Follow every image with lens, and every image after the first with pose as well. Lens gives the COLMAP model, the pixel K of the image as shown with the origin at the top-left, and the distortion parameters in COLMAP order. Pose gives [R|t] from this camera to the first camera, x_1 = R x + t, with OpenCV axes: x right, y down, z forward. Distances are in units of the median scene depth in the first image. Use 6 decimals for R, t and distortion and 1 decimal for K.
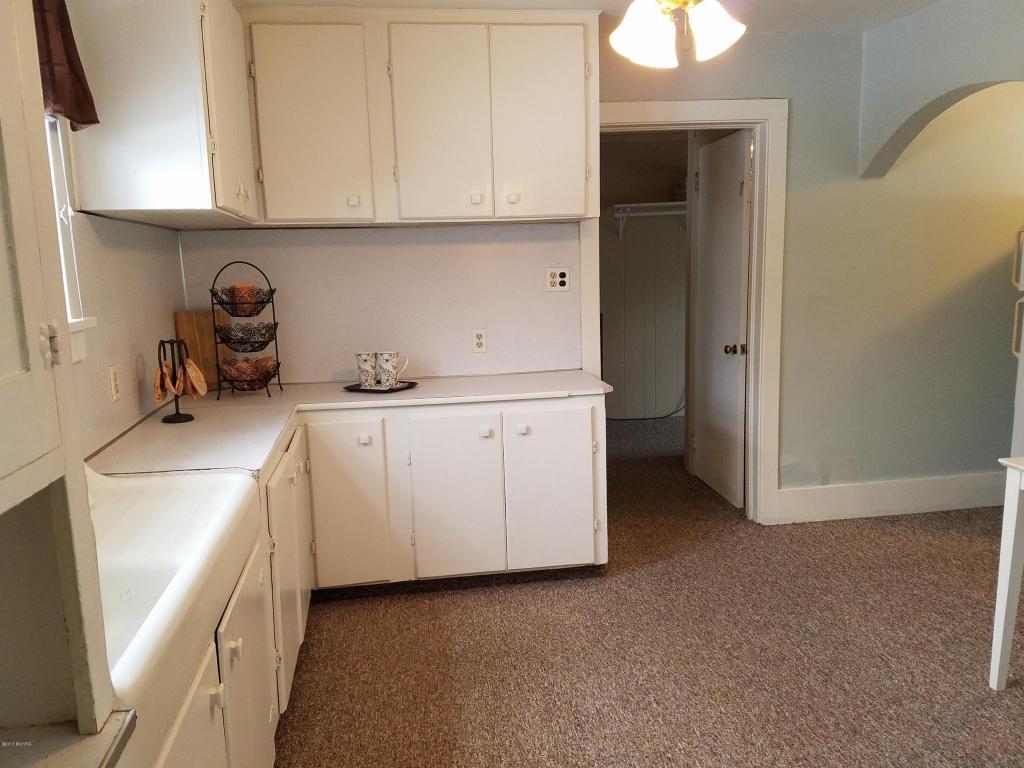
lens RADIAL K [[813.4, 0, 522.6], [0, 813.4, 399.7], [0, 0, 1]] dist [0.280302, -0.562042]
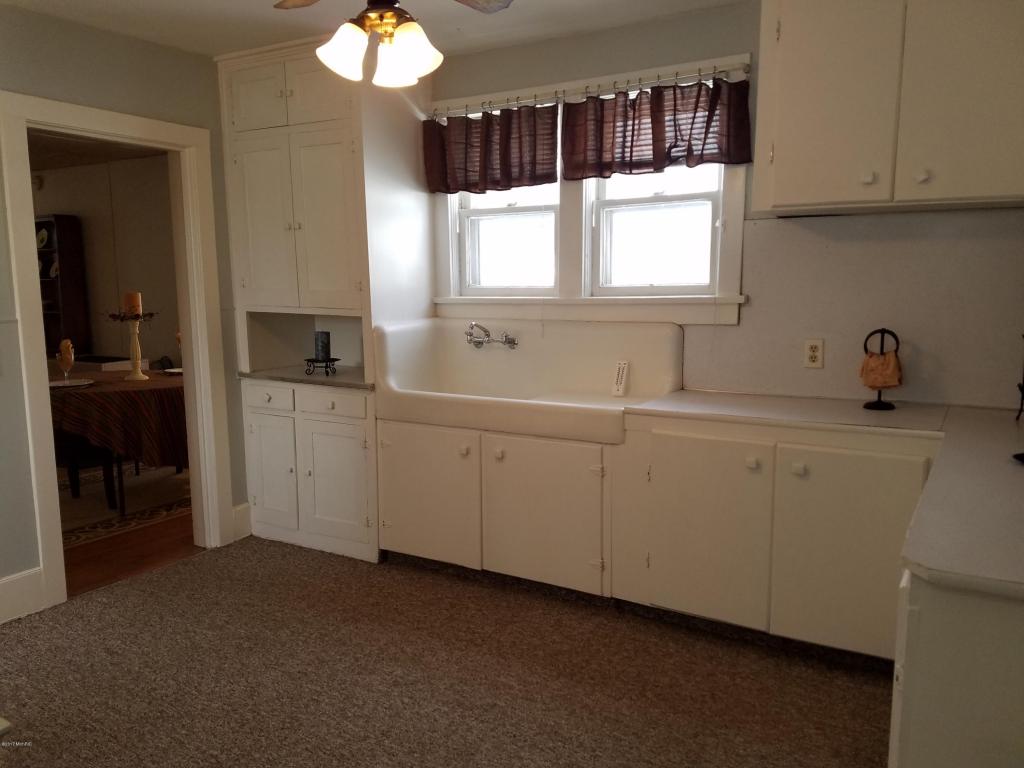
lens RADIAL K [[816.8, 0, 512.1], [0, 816.8, 397.8], [0, 0, 1]] dist [0.209606, -0.343445]
pose [[-0.663686, 0.147012, -0.733422, 0.540489], [-0.094719, 0.956087, 0.277357, -0.194437], [0.741990, 0.253547, -0.620617, 1.112332]]
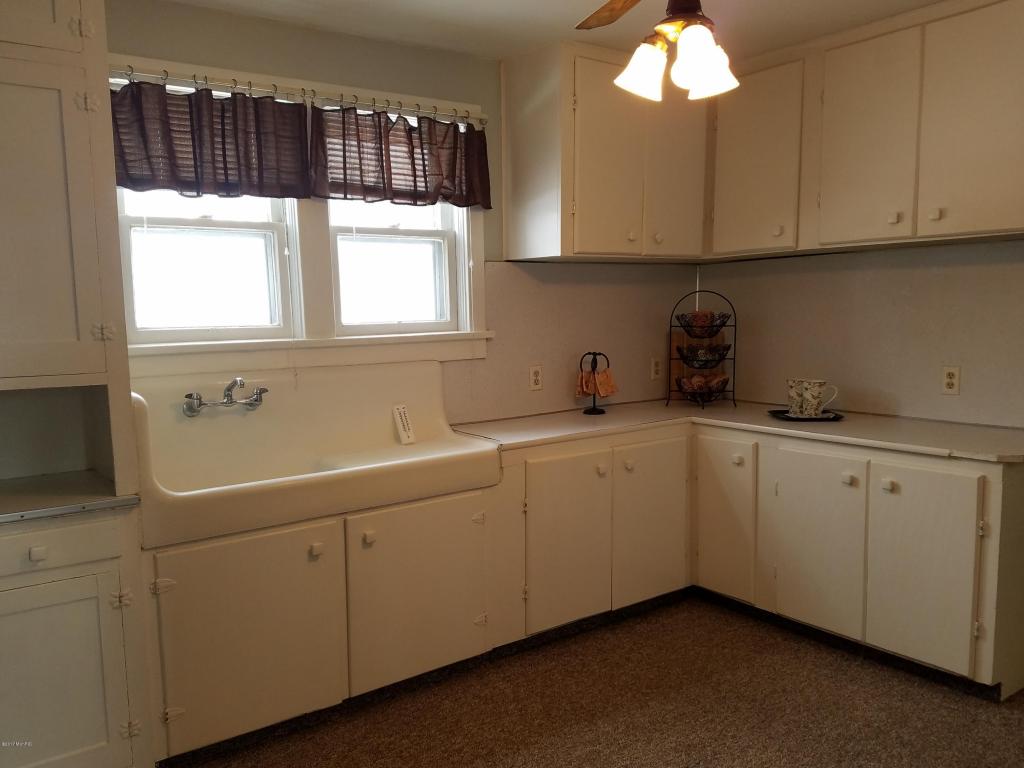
lens RADIAL K [[847.5, 0, 514.6], [0, 847.5, 406.3], [0, 0, 1]] dist [0.219001, -0.409495]
pose [[0.464419, 0.128070, -0.876307, 0.597089], [-0.141797, 0.987476, 0.069169, -0.051423], [0.874190, 0.092134, 0.476762, 0.219976]]
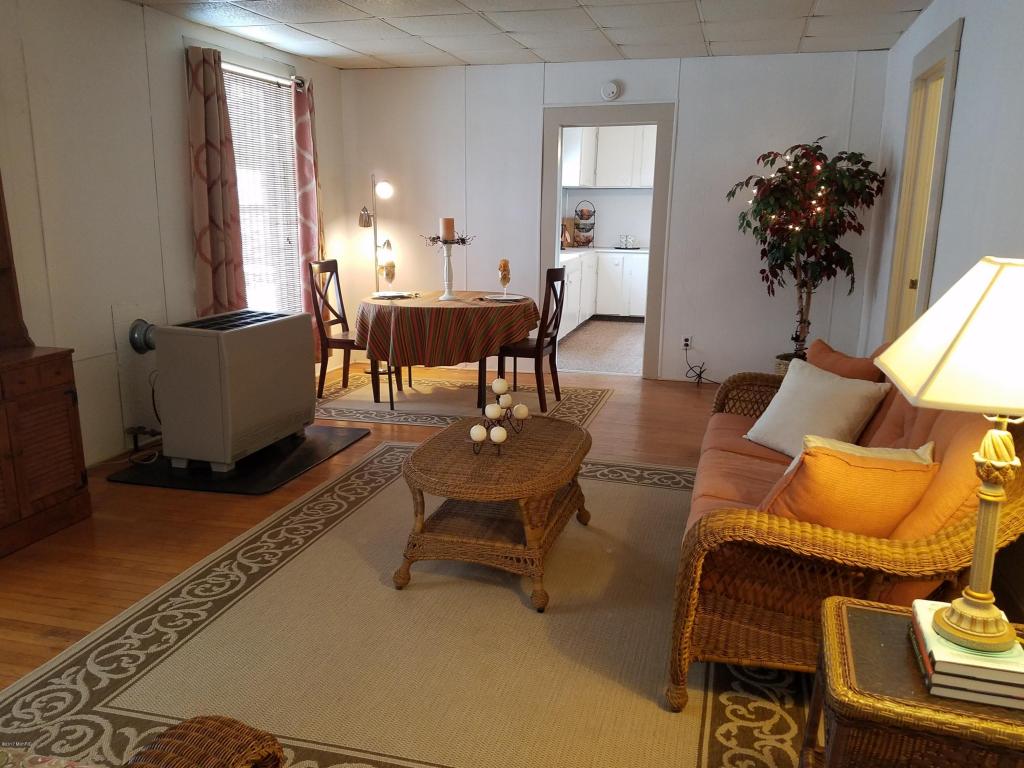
lens RADIAL K [[816.8, 0, 512.1], [0, 816.8, 397.8], [0, 0, 1]] dist [0.209606, -0.343445]
pose [[0.904084, 0.139422, -0.403973, 0.702591], [-0.110813, 0.989435, 0.093483, 0.278426], [0.412739, -0.039751, 0.909982, -1.790067]]
